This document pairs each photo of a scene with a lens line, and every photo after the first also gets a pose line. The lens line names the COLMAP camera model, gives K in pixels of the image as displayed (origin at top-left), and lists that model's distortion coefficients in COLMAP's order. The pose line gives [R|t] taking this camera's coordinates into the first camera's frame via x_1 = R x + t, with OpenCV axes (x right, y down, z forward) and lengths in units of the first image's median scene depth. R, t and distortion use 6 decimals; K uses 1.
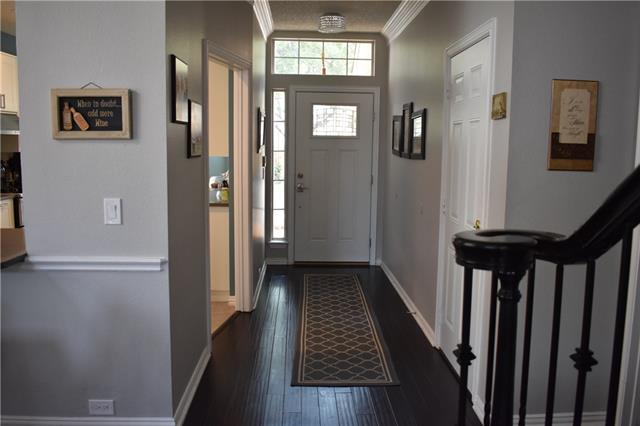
lens RADIAL K [[560.2, 0, 320.0], [0, 560.2, 213.0], [0, 0, 1]] dist [-0.079320, -0.000242]
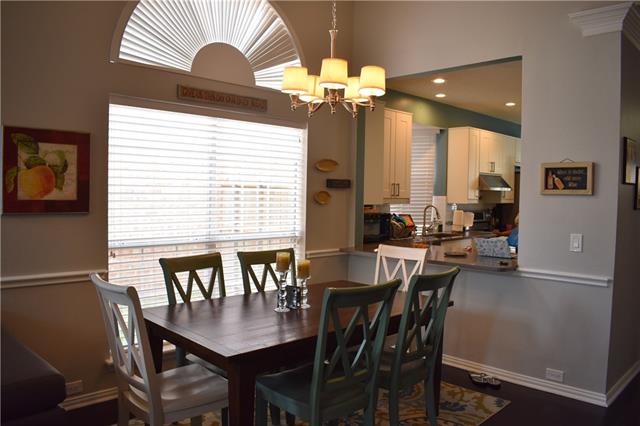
lens RADIAL K [[500.8, 0, 320.0], [0, 500.8, 213.0], [0, 0, 1]] dist [-0.090328, 0.002800]
pose [[0.685754, 0.031279, -0.727161, 0.110635], [-0.099093, 0.993786, -0.050702, 0.053387], [0.721056, 0.106826, 0.684592, -0.421399]]
